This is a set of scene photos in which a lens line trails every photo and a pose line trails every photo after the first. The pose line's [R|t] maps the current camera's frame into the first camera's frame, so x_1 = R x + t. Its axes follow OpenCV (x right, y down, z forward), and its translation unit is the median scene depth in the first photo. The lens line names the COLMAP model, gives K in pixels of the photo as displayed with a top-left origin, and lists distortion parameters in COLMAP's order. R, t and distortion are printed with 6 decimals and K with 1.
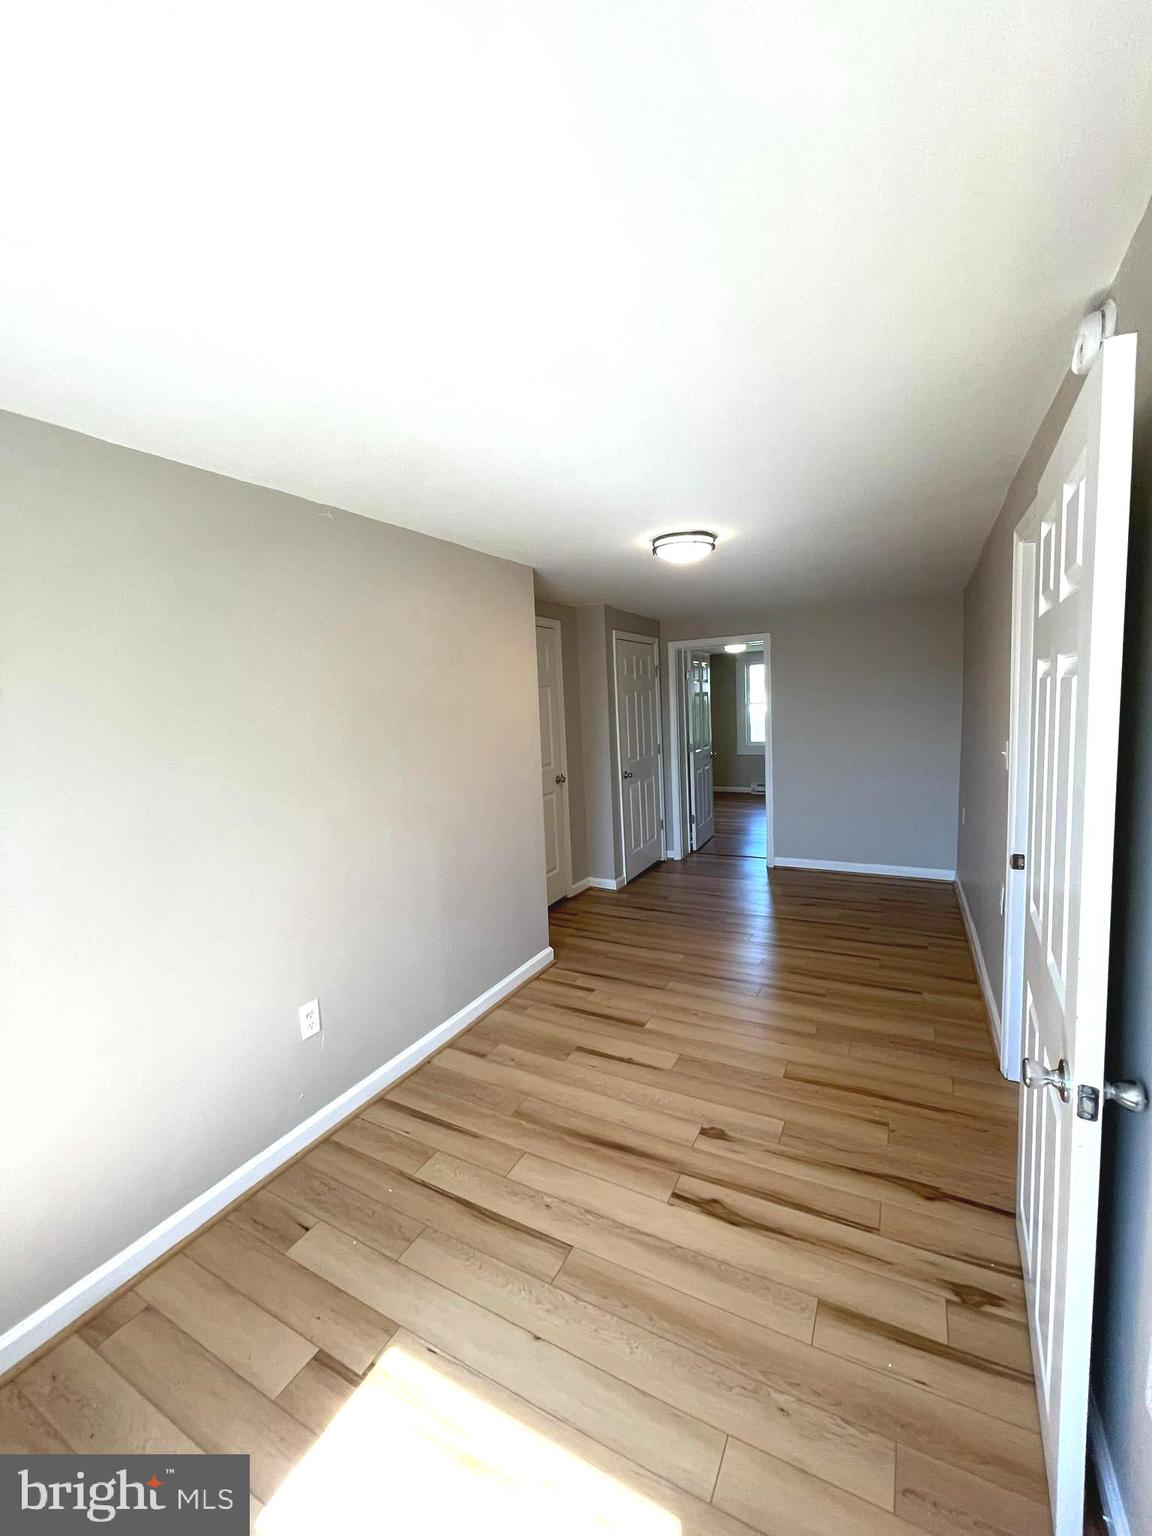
lens RADIAL K [[623.4, 0, 577.3], [0, 623.4, 761.8], [0, 0, 1]] dist [-0.000173, 0.000450]
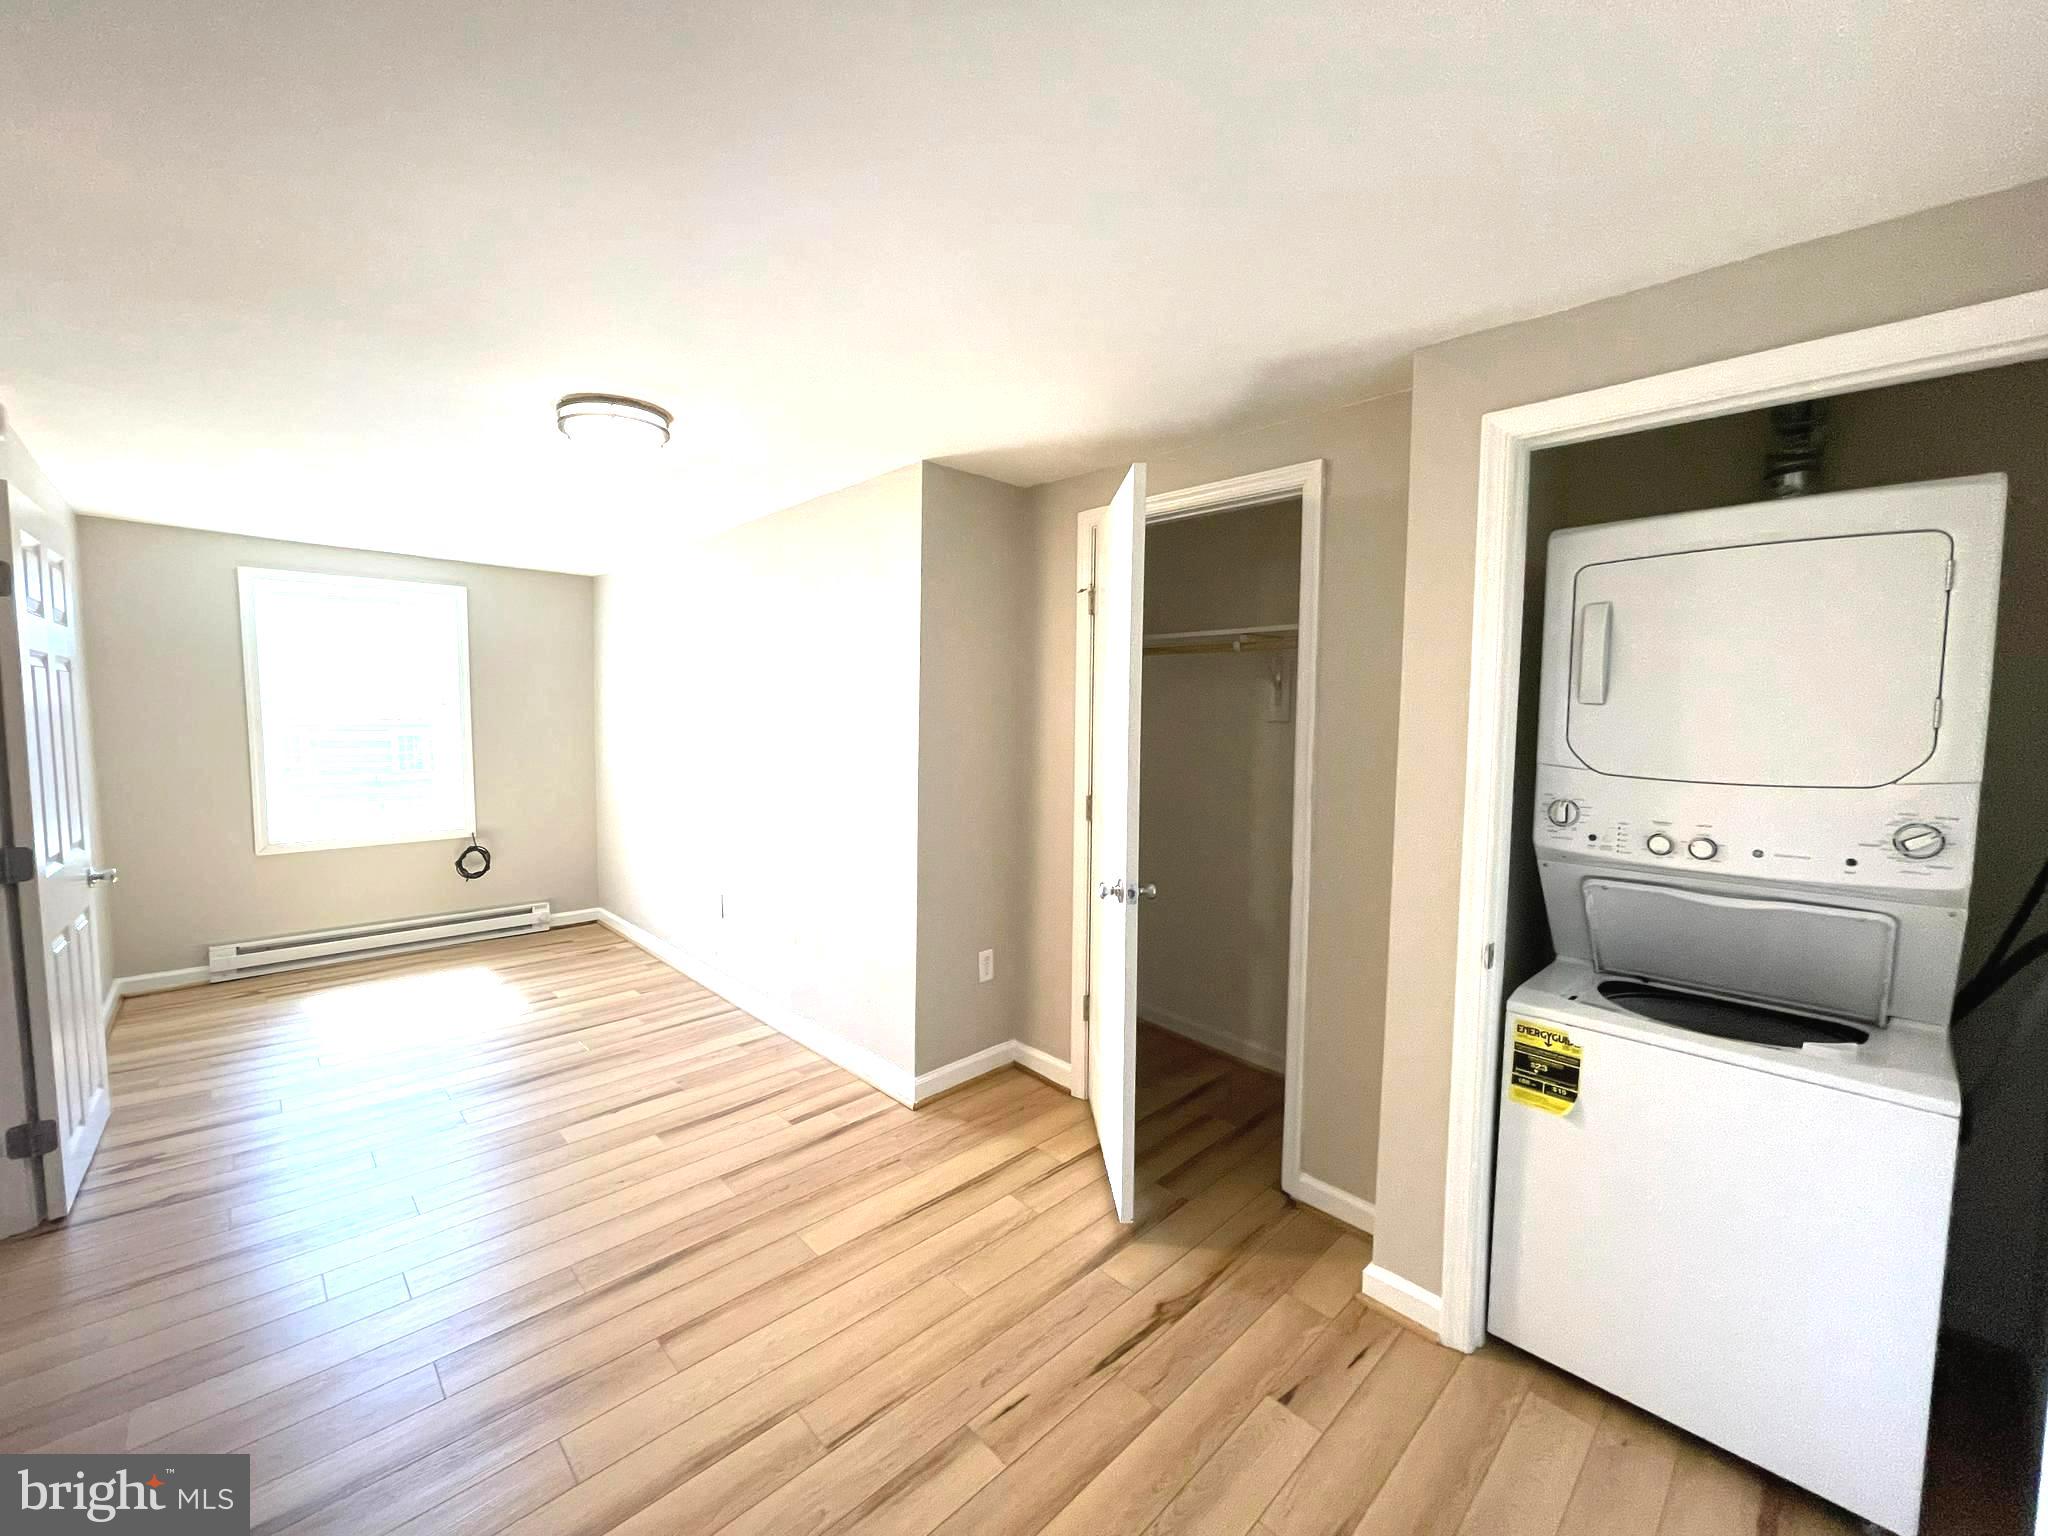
lens RADIAL K [[836.3, 0, 1012.7], [0, 836.3, 760.4], [0, 0, 1]] dist [-0.001465, -0.000021]
pose [[-0.309879, 0.098805, -0.945628, 0.982572], [-0.088950, 0.987211, 0.132298, -0.193461], [0.946606, 0.125109, -0.297127, 1.874443]]
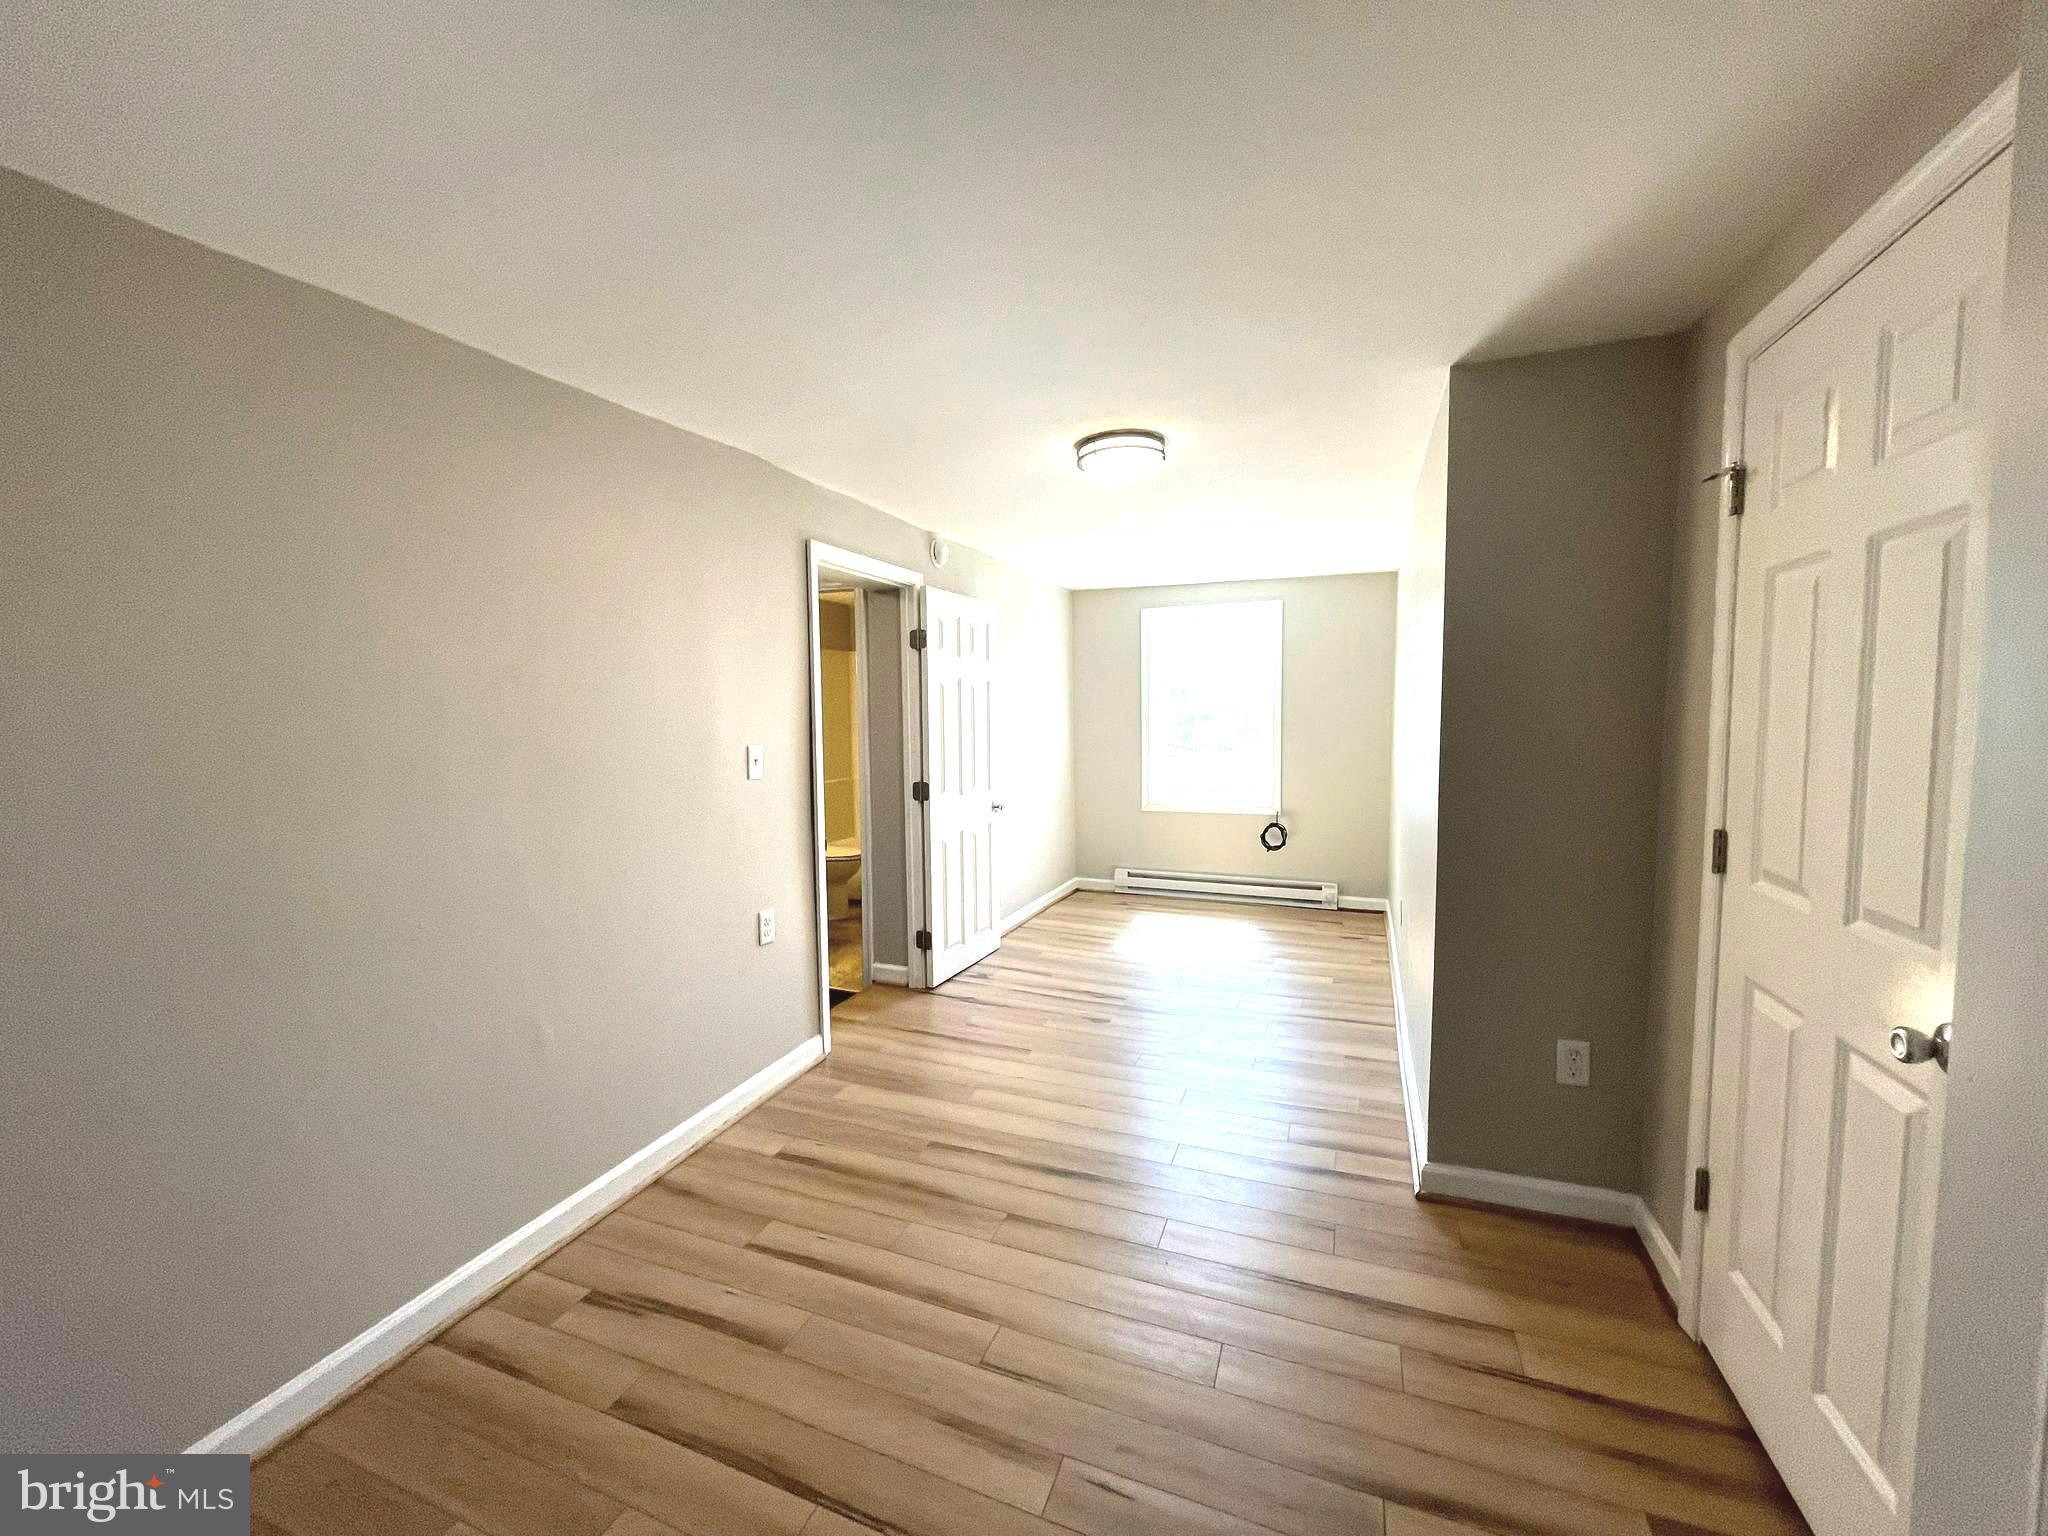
lens RADIAL K [[831.2, 0, 1017.5], [0, 831.2, 771.2], [0, 0, 1]] dist [-0.000173, 0.000450]
pose [[-0.993112, 0.060271, -0.100479, 0.460354], [0.041949, 0.983605, 0.175390, -0.188720], [0.109403, 0.169967, -0.979358, 2.237001]]
